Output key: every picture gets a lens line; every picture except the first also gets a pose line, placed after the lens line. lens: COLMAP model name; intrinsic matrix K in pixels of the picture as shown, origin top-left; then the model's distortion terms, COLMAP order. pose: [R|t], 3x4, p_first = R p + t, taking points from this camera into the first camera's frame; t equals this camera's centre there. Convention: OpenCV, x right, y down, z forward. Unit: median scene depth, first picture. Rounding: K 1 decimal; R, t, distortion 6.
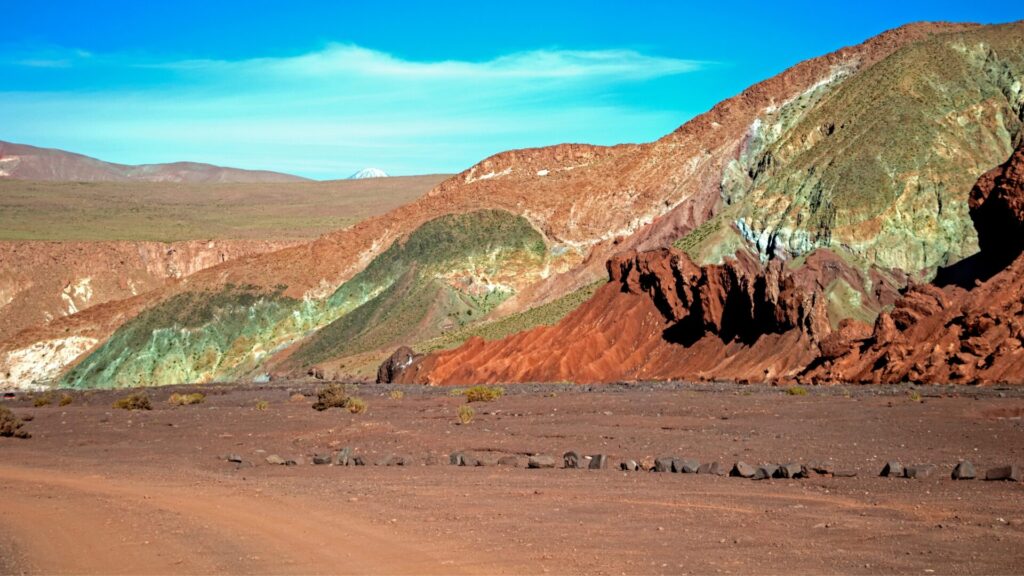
lens RADIAL K [[2176.4, 0, 526.8], [0, 2176.4, 256.8], [0, 0, 1]] dist [0.288218, 0.000000]
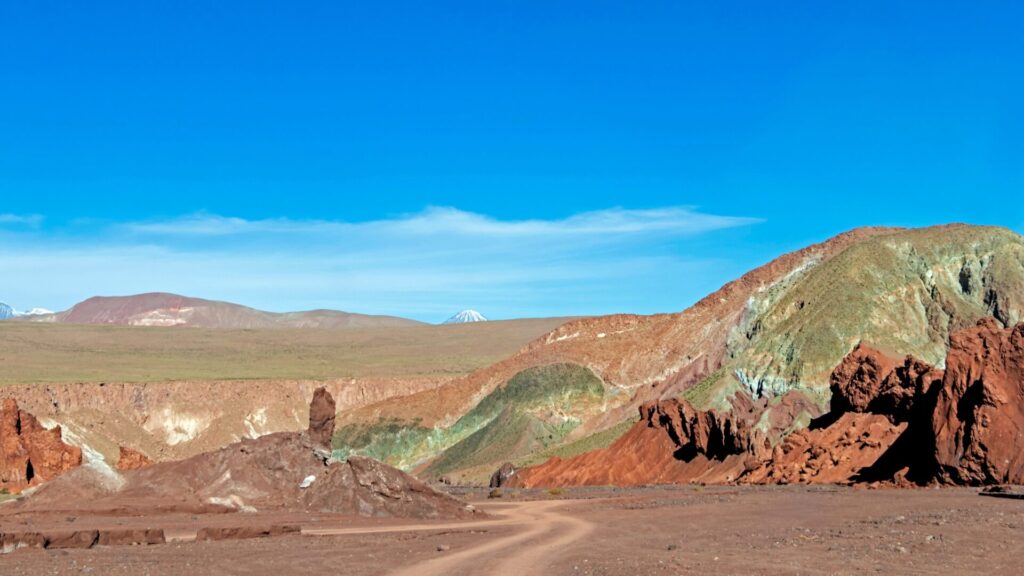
lens RADIAL K [[1831.6, 0, 508.5], [0, 1831.6, 281.9], [0, 0, 1]] dist [-0.036943, 0.000000]
pose [[0.998720, -0.015621, -0.048103, 0.005066], [0.013049, 0.998492, -0.053317, -0.011442], [0.048863, 0.052621, 0.997418, -0.191215]]
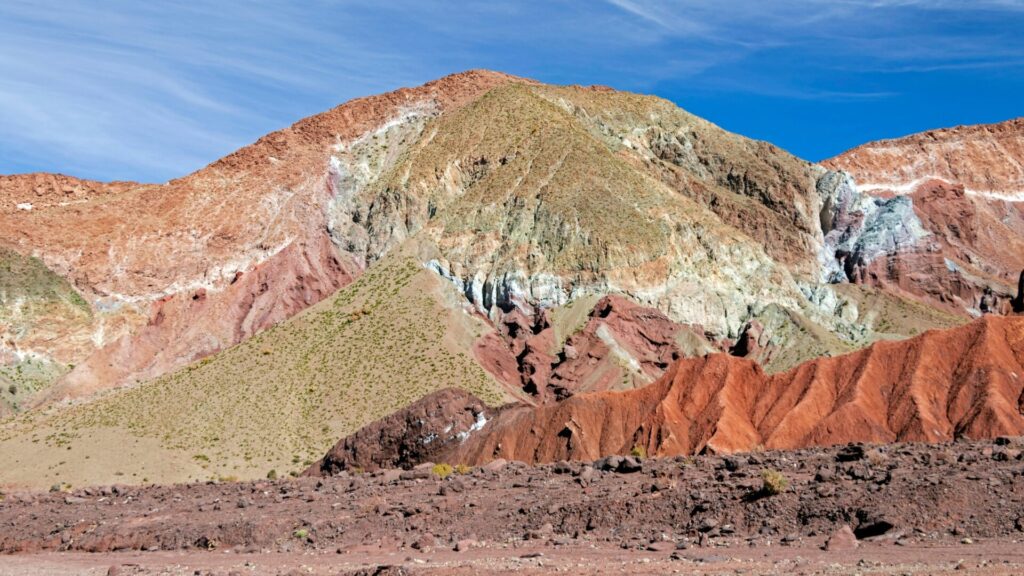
lens RADIAL K [[1494.3, 0, 513.3], [0, 1494.3, 288.1], [0, 0, 1]] dist [0.089947, 0.000000]
pose [[0.810965, 0.054700, 0.582532, -0.154545], [-0.000694, 0.995710, -0.092531, 0.034383], [-0.585095, 0.074636, 0.807523, 0.534856]]
